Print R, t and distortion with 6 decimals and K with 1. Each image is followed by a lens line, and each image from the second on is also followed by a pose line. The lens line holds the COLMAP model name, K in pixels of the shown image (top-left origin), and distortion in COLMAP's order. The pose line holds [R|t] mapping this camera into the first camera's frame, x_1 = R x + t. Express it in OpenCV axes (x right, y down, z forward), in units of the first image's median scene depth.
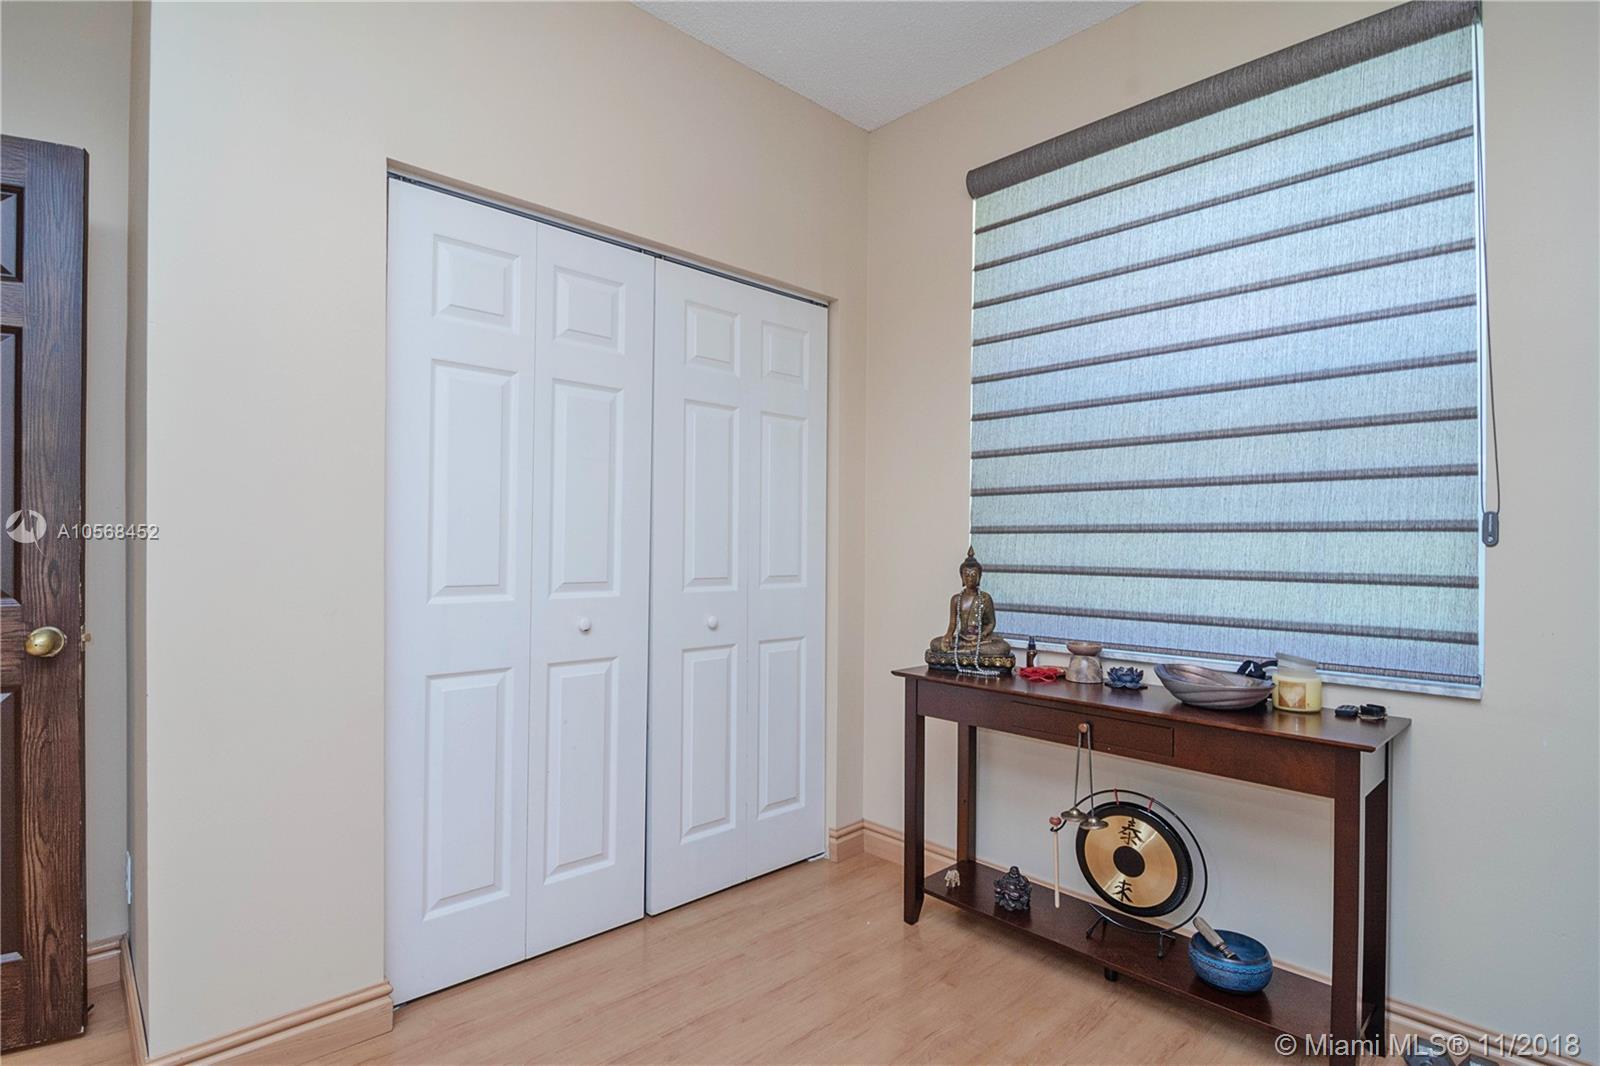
lens RADIAL K [[819.8, 0, 800.0], [0, 819.8, 533.0], [0, 0, 1]] dist [-0.000500, -0.001504]
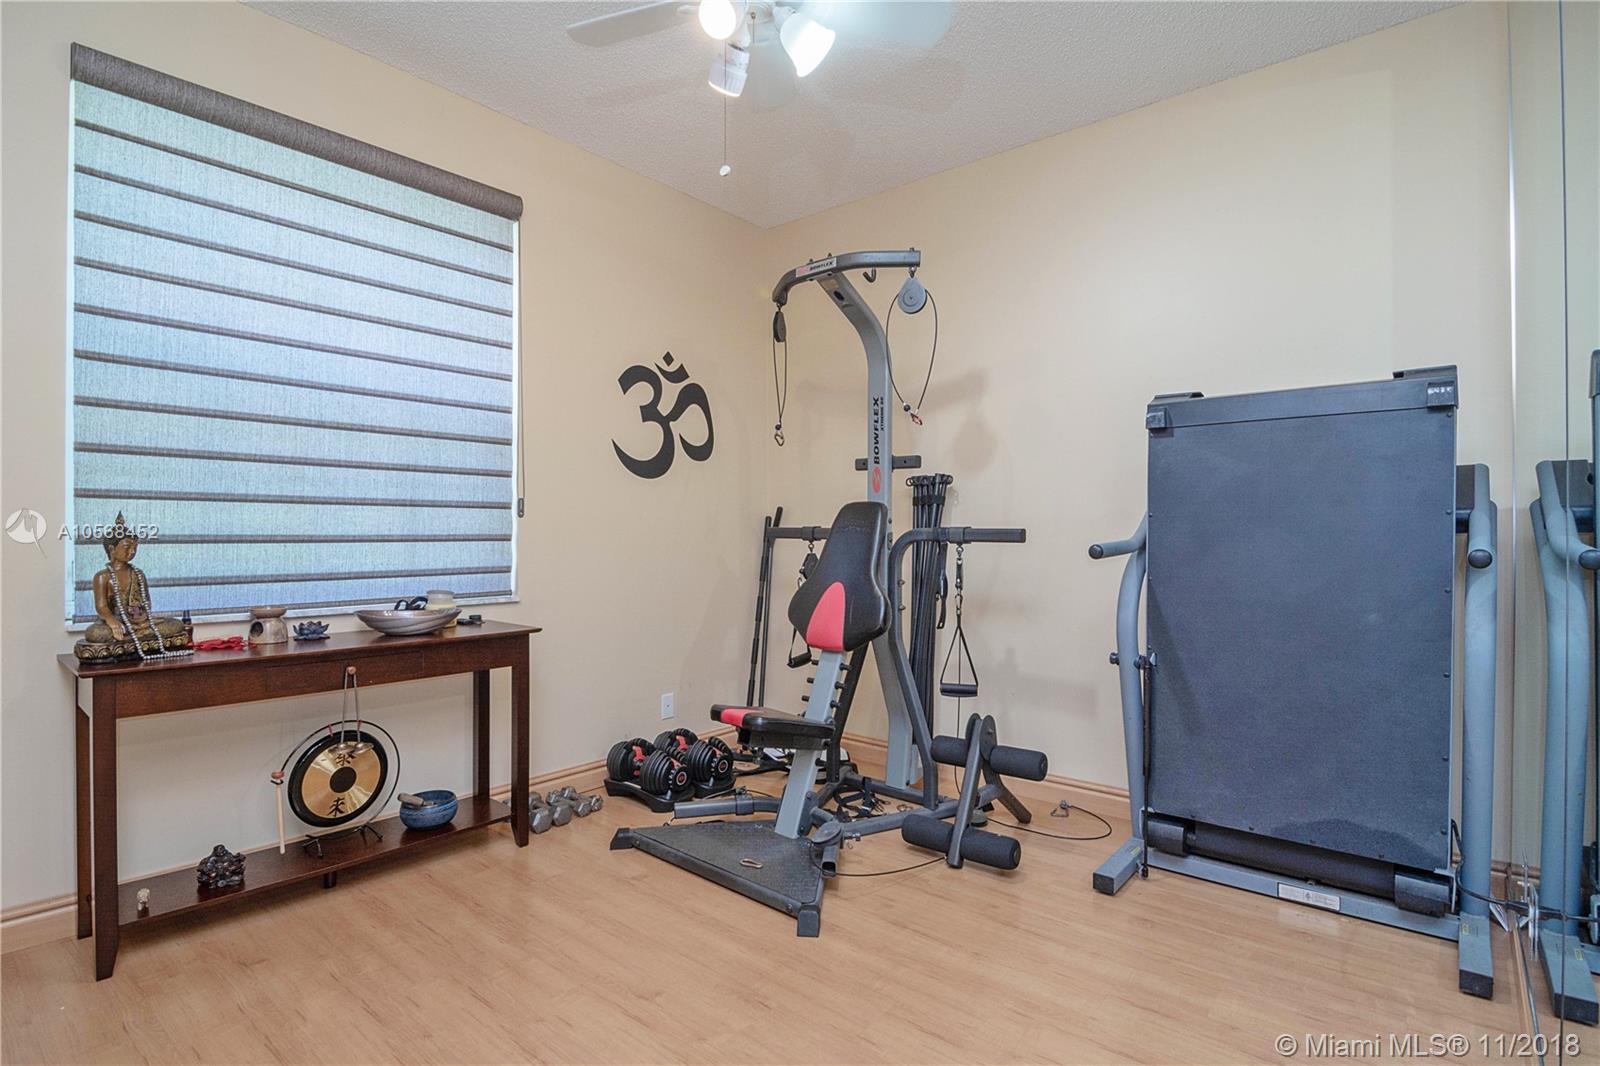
lens RADIAL K [[819.8, 0, 800.0], [0, 819.8, 533.0], [0, 0, 1]] dist [-0.000500, -0.001504]
pose [[-0.122511, -0.011751, 0.992398, -0.801811], [-0.019704, 0.999762, 0.009406, 0.016156], [-0.992271, -0.018402, -0.122714, 0.462011]]
